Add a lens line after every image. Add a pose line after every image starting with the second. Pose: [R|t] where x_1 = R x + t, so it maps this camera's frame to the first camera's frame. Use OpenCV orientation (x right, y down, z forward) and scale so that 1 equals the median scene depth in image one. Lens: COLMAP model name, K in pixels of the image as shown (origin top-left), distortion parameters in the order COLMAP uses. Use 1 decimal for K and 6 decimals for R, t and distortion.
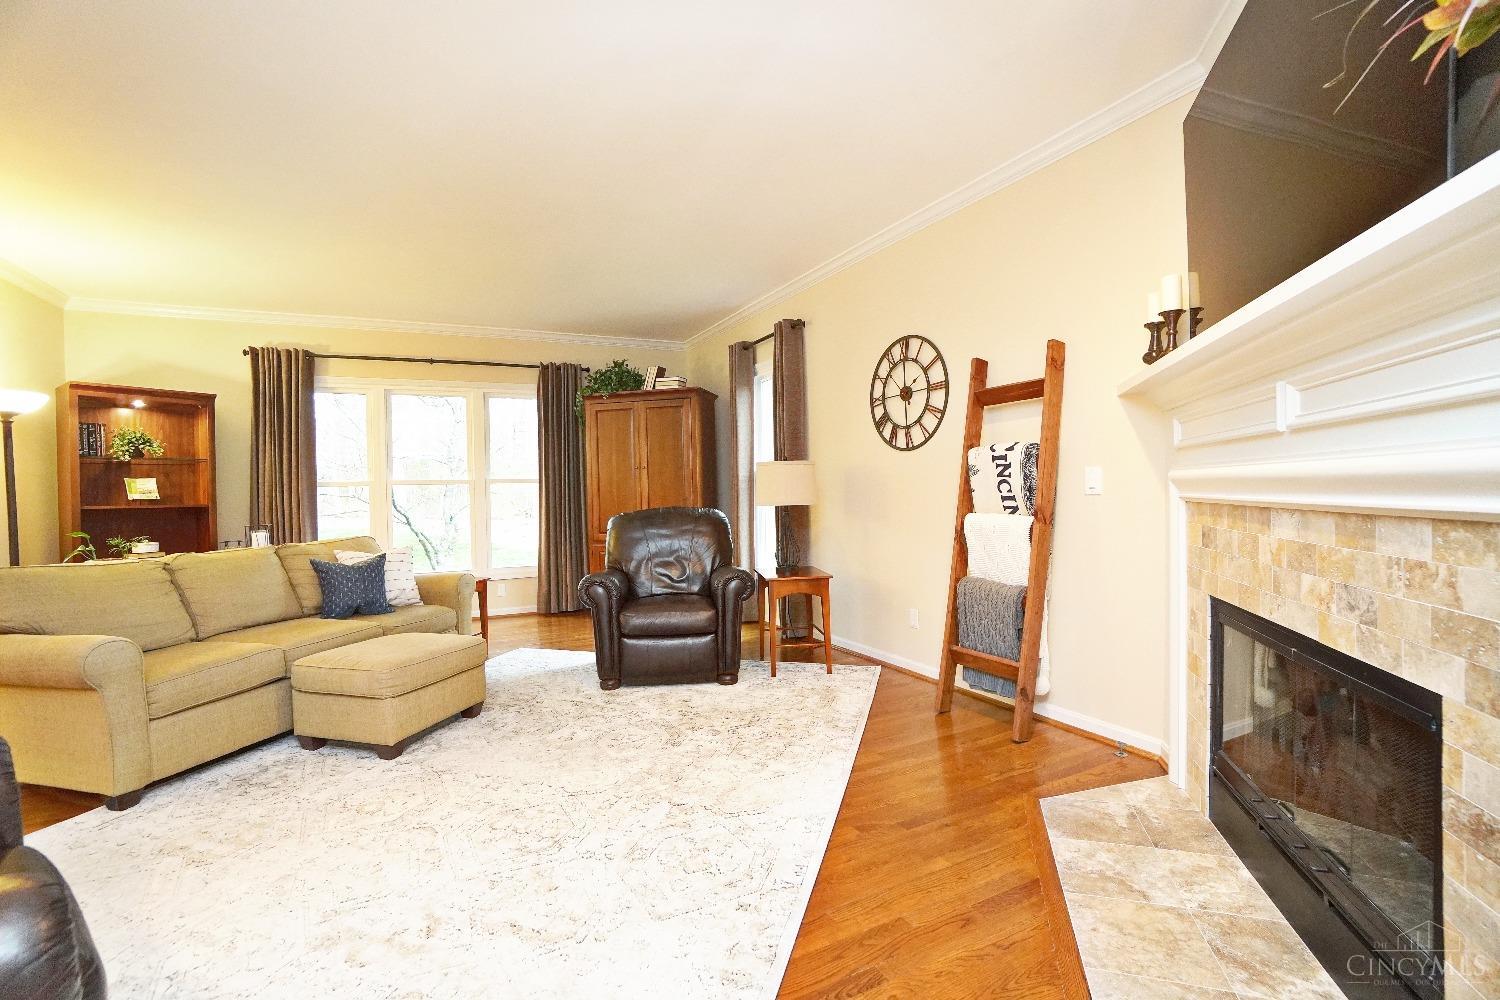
lens RADIAL K [[662.8, 0, 749.7], [0, 662.8, 504.0], [0, 0, 1]] dist [-0.000160, 0.000073]
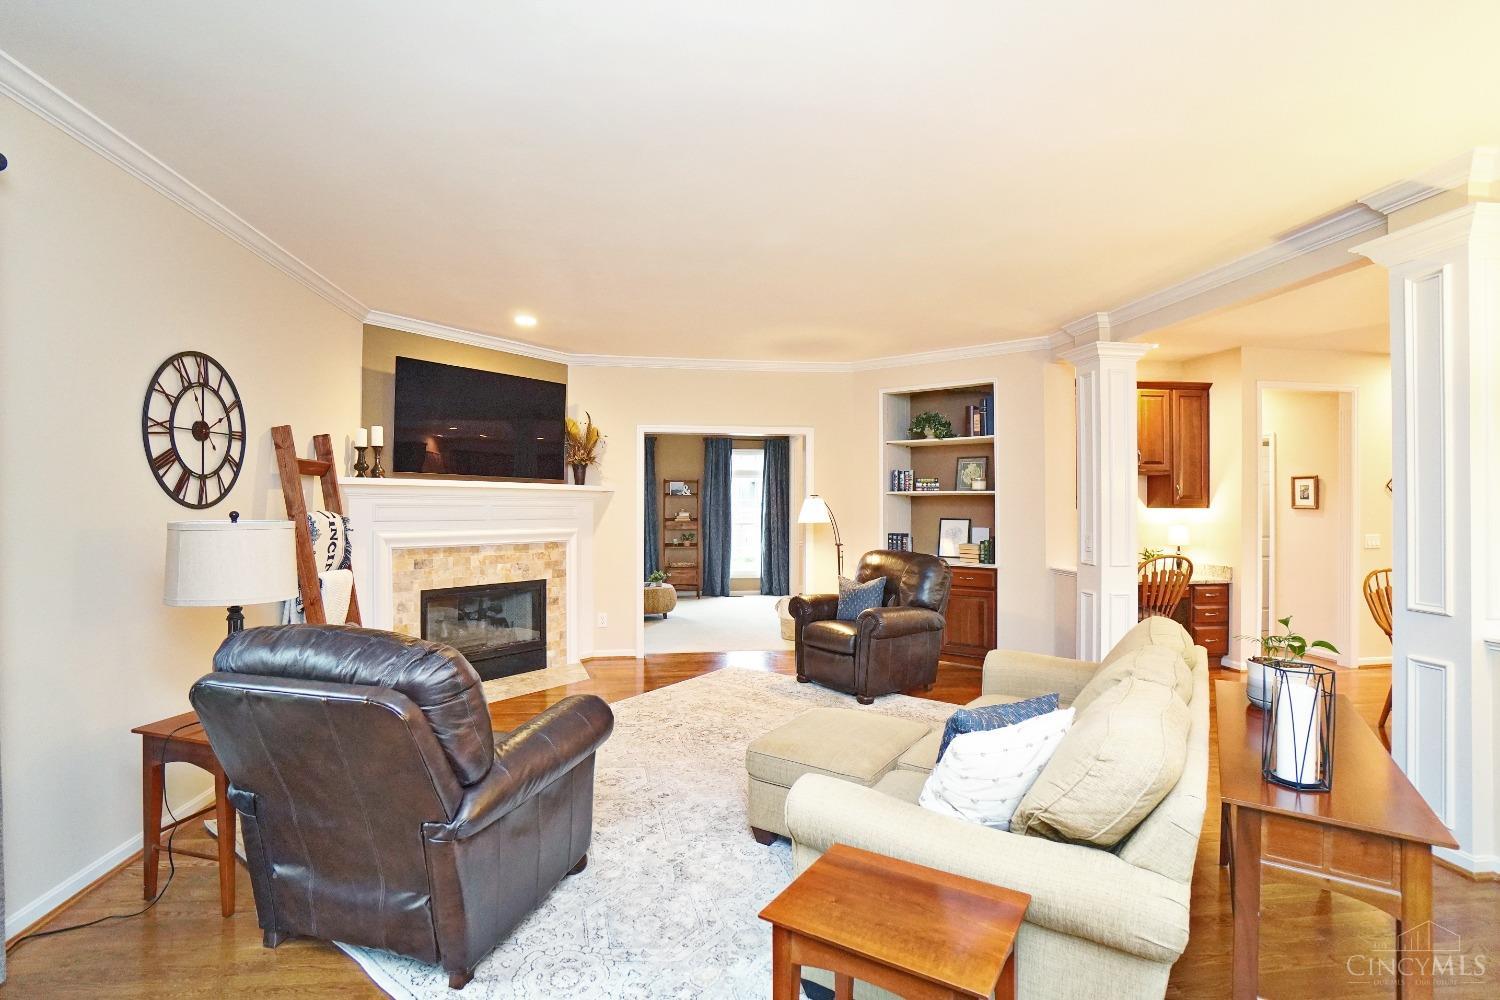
lens RADIAL K [[662.8, 0, 749.7], [0, 662.8, 504.0], [0, 0, 1]] dist [-0.000160, 0.000073]
pose [[-0.946255, 0.011173, 0.323230, -0.585781], [0.014179, 0.999875, 0.006946, -0.082754], [-0.323112, 0.011156, -0.946295, 1.516771]]
